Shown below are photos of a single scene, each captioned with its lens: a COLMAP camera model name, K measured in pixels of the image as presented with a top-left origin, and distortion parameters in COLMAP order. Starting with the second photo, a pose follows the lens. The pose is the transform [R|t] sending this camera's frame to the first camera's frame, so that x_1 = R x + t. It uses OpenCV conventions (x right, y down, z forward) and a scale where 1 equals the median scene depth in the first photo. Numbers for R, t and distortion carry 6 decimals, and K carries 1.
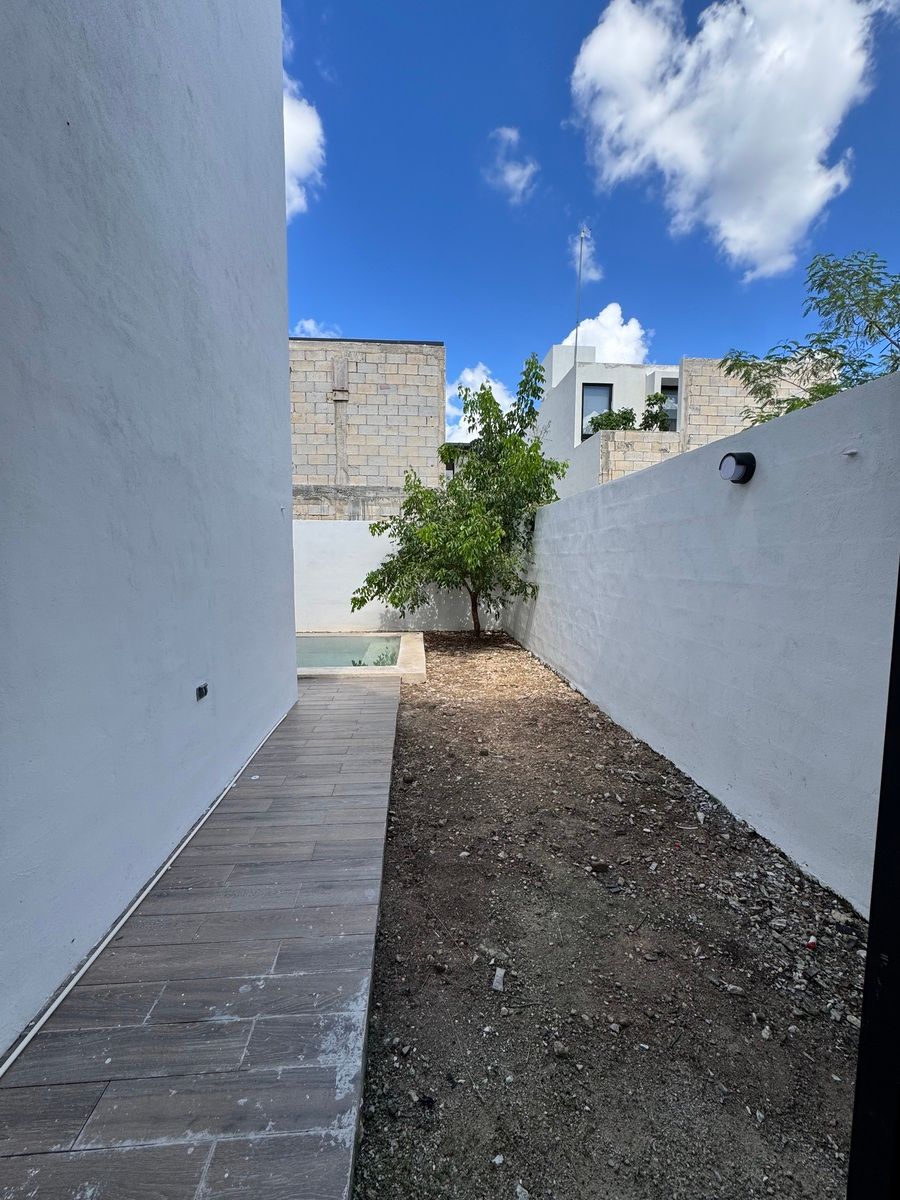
lens RADIAL K [[479.1, 0, 450.8], [0, 479.1, 603.0], [0, 0, 1]] dist [-0.005732, 0.000696]
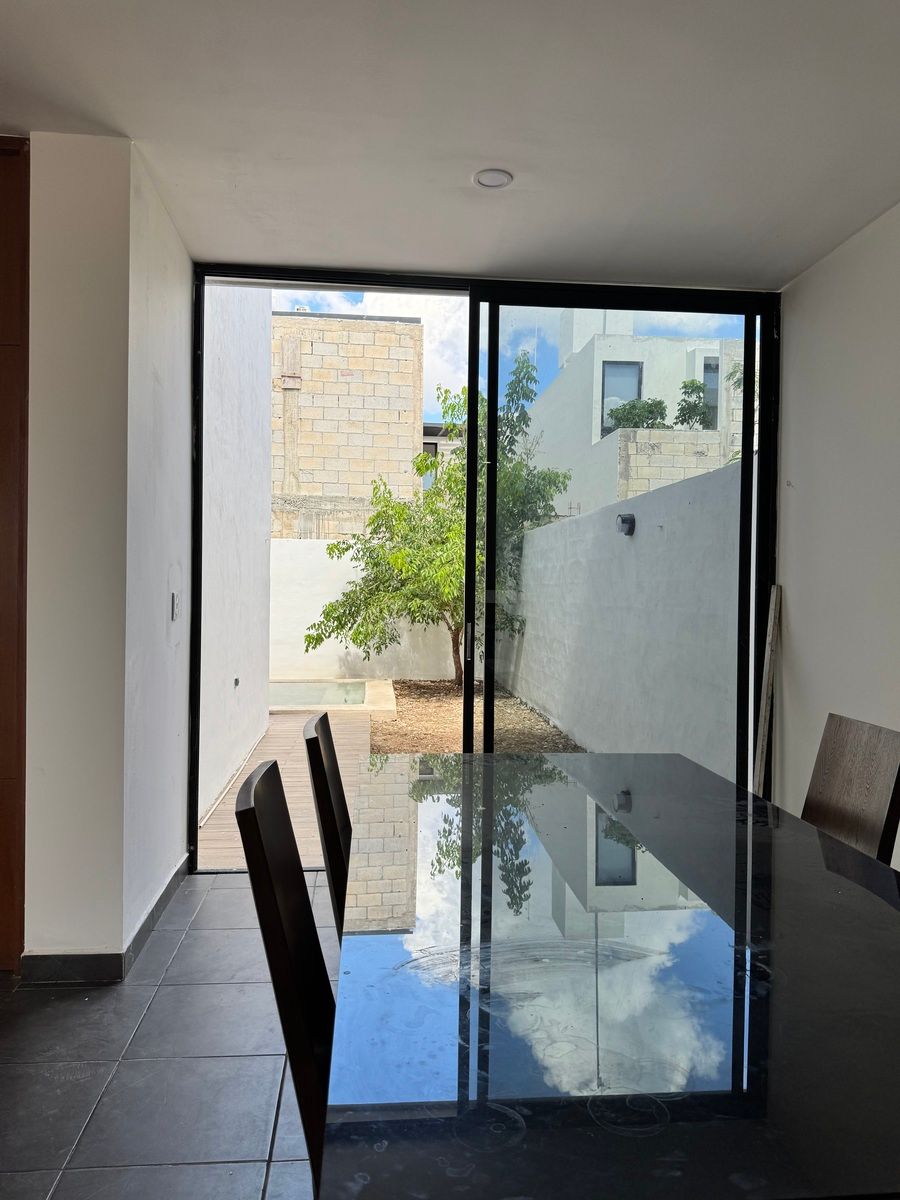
lens RADIAL K [[837.4, 0, 462.1], [0, 837.4, 637.9], [0, 0, 1]] dist [-0.016615, -0.004756]
pose [[0.999491, 0.007505, 0.031023, 0.015513], [-0.006454, 0.999407, -0.033824, 0.039820], [-0.031258, 0.033607, 0.998946, -0.420491]]
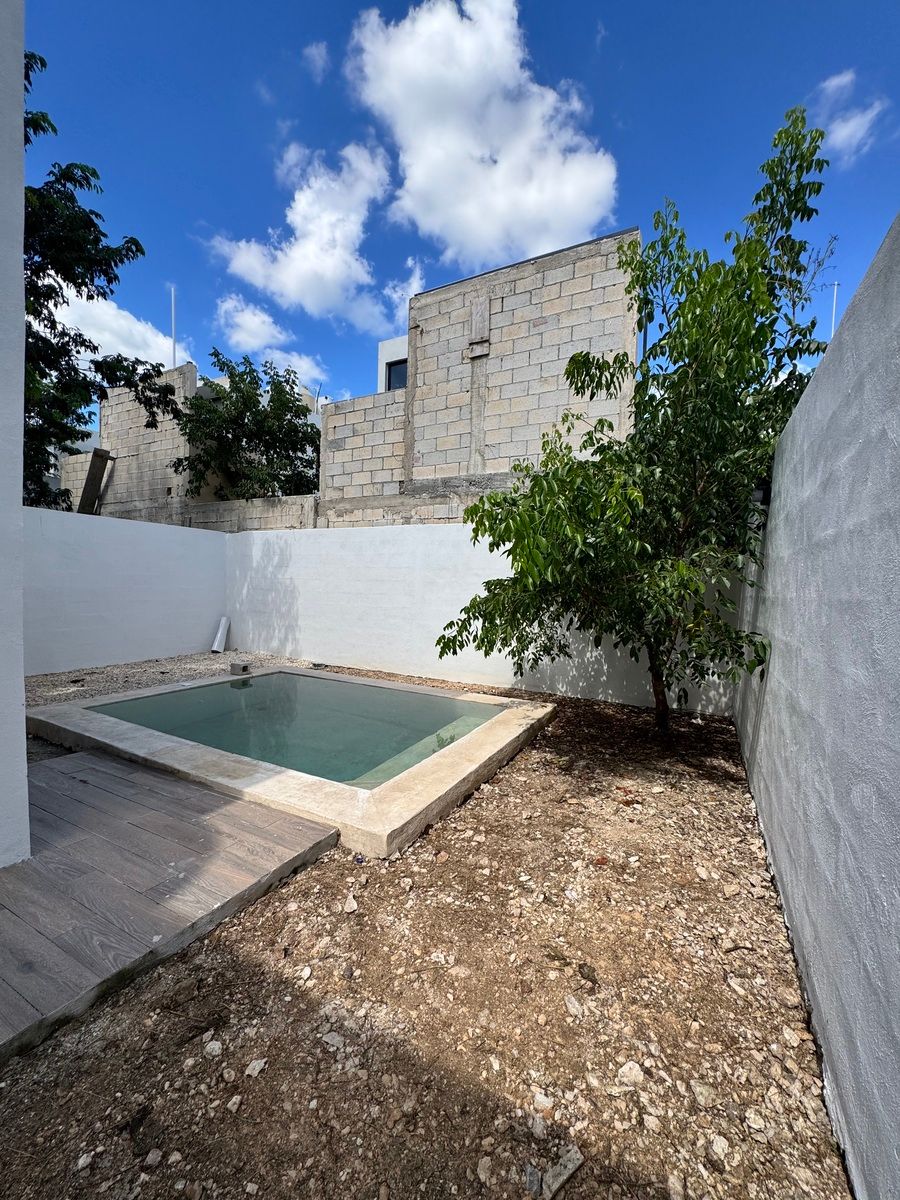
lens RADIAL K [[479.1, 0, 448.6], [0, 479.1, 600.4], [0, 0, 1]] dist [-0.005732, 0.000696]
pose [[0.846005, 0.035839, -0.531969, 0.134279], [-0.072291, 0.996235, -0.047850, -0.026540], [0.528252, 0.078938, 0.845411, 0.440014]]
